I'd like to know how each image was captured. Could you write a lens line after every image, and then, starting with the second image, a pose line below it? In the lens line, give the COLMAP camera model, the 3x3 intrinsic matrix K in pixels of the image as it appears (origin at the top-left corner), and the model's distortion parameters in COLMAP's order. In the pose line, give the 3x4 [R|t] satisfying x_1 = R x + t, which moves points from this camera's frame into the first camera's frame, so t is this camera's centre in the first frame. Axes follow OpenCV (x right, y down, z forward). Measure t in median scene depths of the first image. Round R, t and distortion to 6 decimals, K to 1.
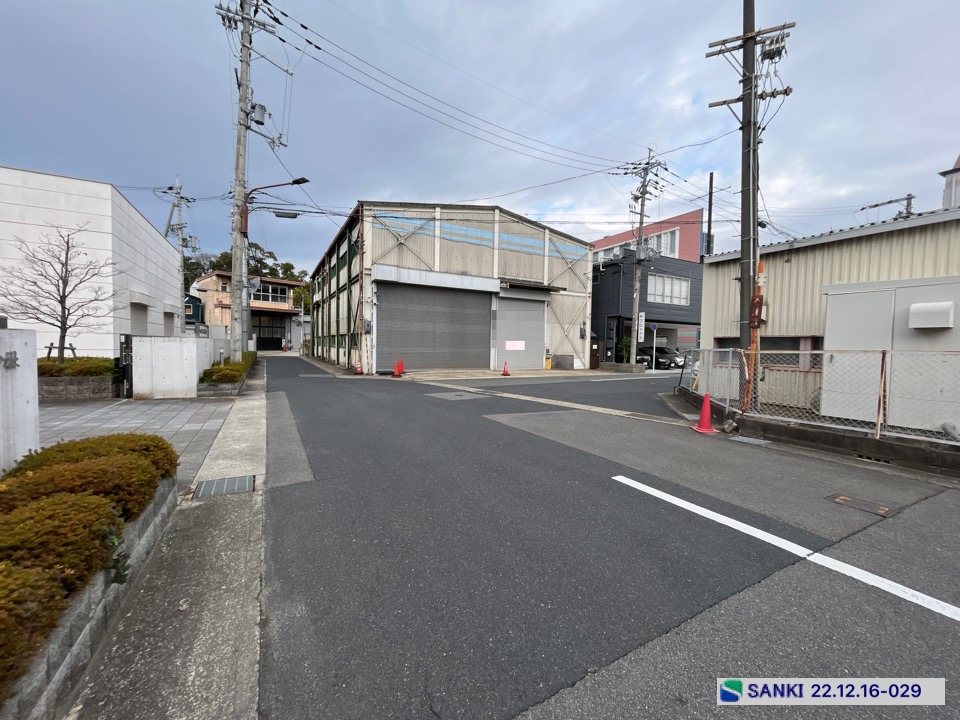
lens RADIAL K [[388.1, 0, 480.5], [0, 388.1, 359.9], [0, 0, 1]] dist [-0.002681, -0.000459]
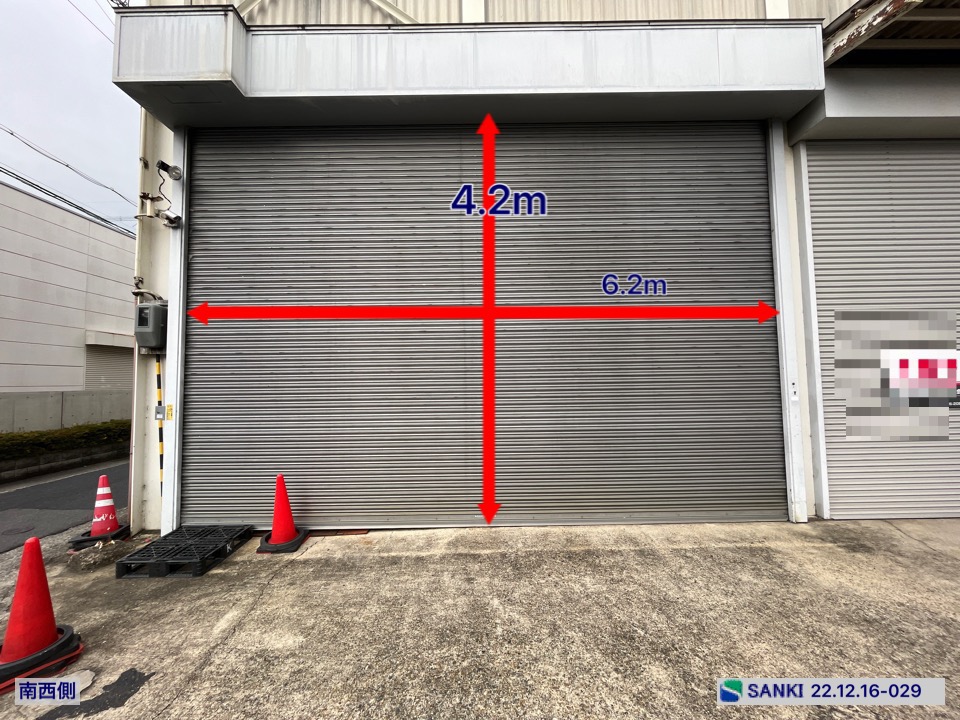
lens RADIAL K [[388.1, 0, 480.5], [0, 388.1, 359.9], [0, 0, 1]] dist [-0.002681, -0.000459]
pose [[0.877103, -0.058882, -0.476679, -0.011253], [0.013702, 0.995121, -0.097711, -0.031119], [0.480106, 0.079171, 0.873630, 0.688385]]
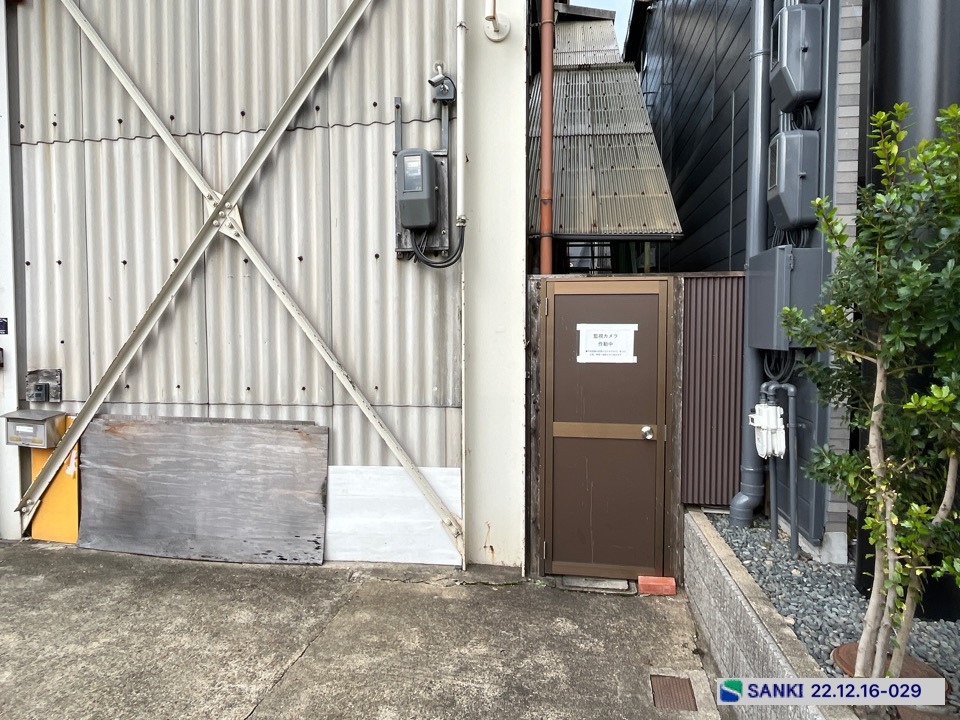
lens RADIAL K [[608.4, 0, 479.9], [0, 608.4, 359.7], [0, 0, 1]] dist [0.004507, -0.010308]
pose [[0.795749, 0.007795, -0.605576, 0.384207], [-0.007766, 0.999966, 0.002667, -0.031933], [0.605576, 0.002581, 0.795783, 0.928023]]
